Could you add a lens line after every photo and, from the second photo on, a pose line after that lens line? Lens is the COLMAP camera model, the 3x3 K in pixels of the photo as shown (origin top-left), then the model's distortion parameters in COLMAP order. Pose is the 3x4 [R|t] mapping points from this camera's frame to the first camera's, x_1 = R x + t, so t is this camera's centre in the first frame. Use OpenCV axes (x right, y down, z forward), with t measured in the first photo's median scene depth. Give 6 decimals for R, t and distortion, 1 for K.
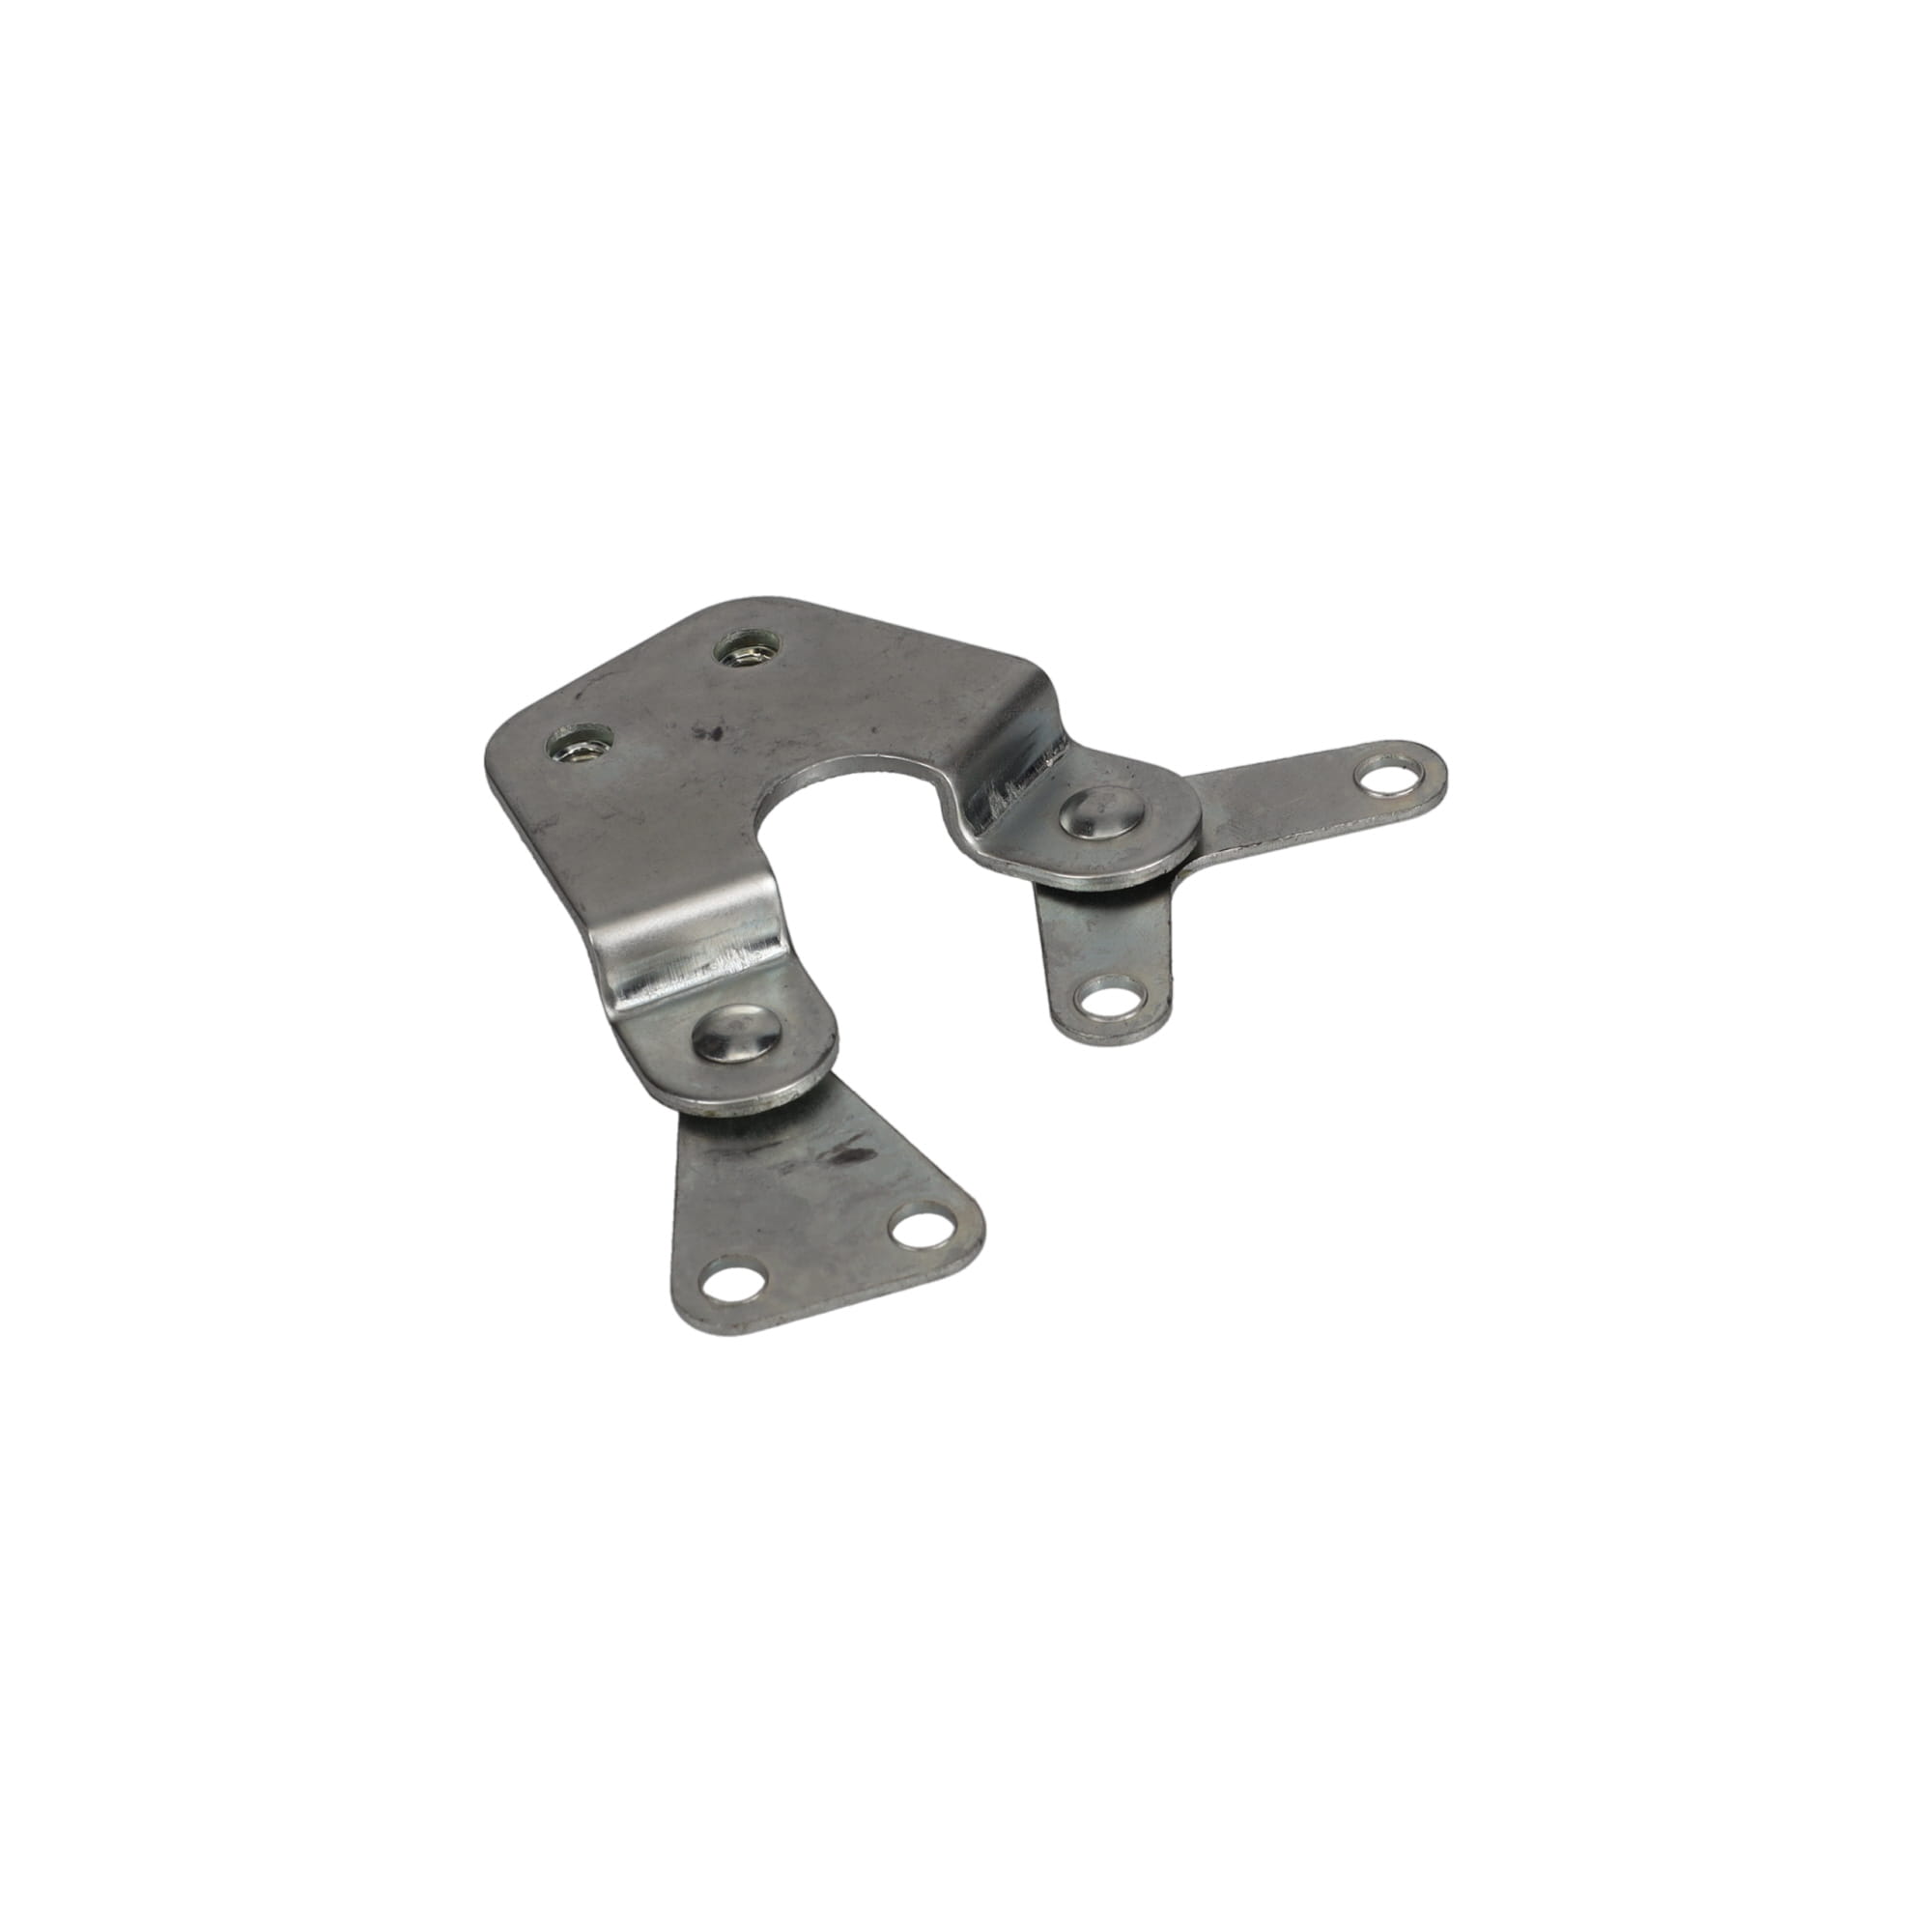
lens RADIAL K [[6369.6, 0, 964.9], [0, 6369.6, 969.5], [0, 0, 1]] dist [0.054119, 0.000000]
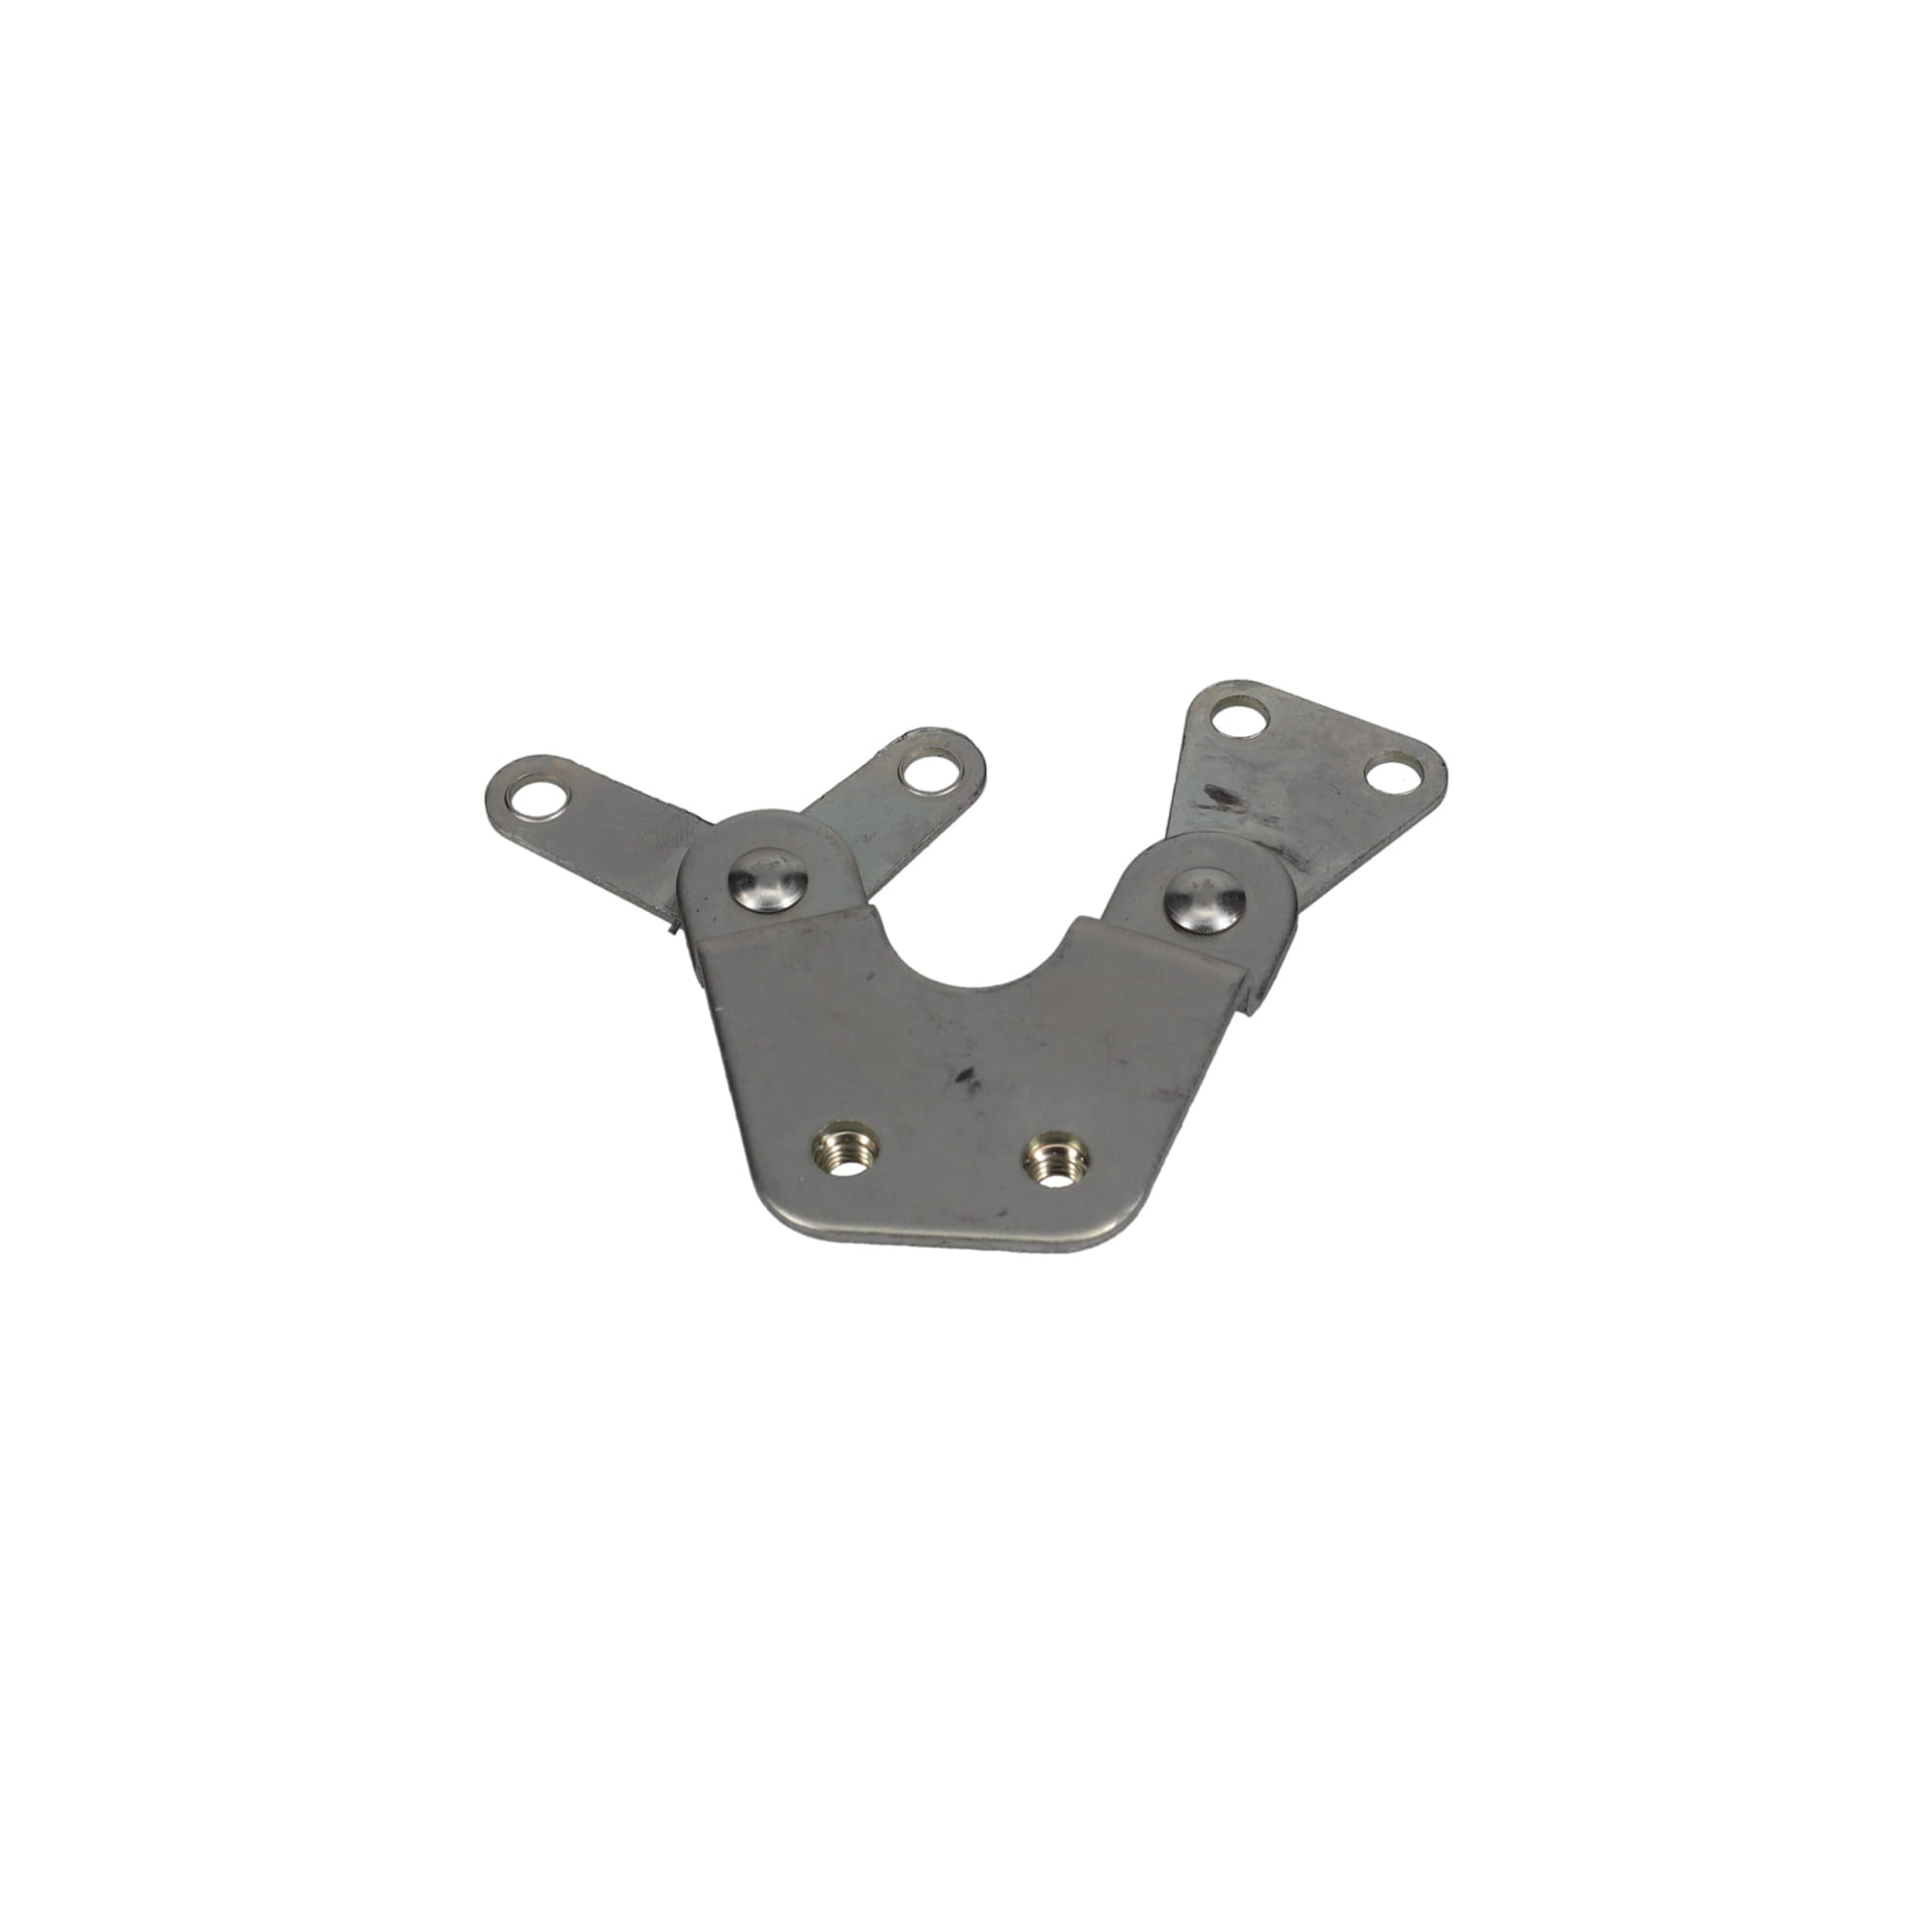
lens RADIAL K [[6369.6, 0, 970.5], [0, 6369.6, 963.9], [0, 0, 1]] dist [0.054119, 0.000000]
pose [[-0.699903, -0.487498, 0.521998, -0.596729], [0.525926, 0.142732, 0.838468, -0.947681], [-0.483258, 0.861379, 0.156489, 0.865664]]
